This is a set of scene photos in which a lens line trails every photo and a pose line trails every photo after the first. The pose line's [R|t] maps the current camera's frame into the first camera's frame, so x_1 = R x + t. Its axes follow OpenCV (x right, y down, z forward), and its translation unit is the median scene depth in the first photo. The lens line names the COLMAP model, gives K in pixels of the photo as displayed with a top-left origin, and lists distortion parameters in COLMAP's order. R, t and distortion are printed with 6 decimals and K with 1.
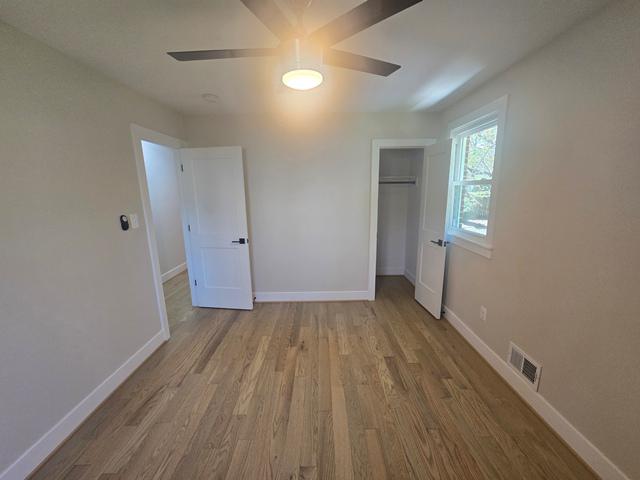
lens RADIAL K [[263.7, 0, 324.7], [0, 263.7, 240.3], [0, 0, 1]] dist [-0.004712, 0.002255]
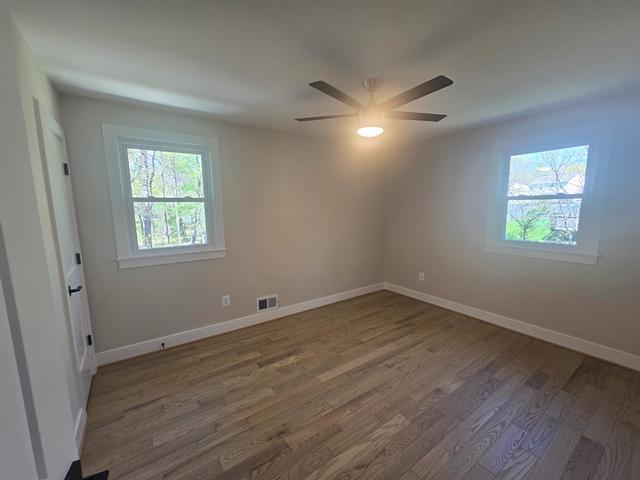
lens RADIAL K [[263.7, 0, 319.4], [0, 263.7, 240.0], [0, 0, 1]] dist [-0.004712, 0.002255]
pose [[-0.555287, -0.082498, 0.827557, -0.730311], [0.179818, 0.959620, 0.216320, -0.213395], [-0.811986, 0.268929, -0.518030, 1.277081]]
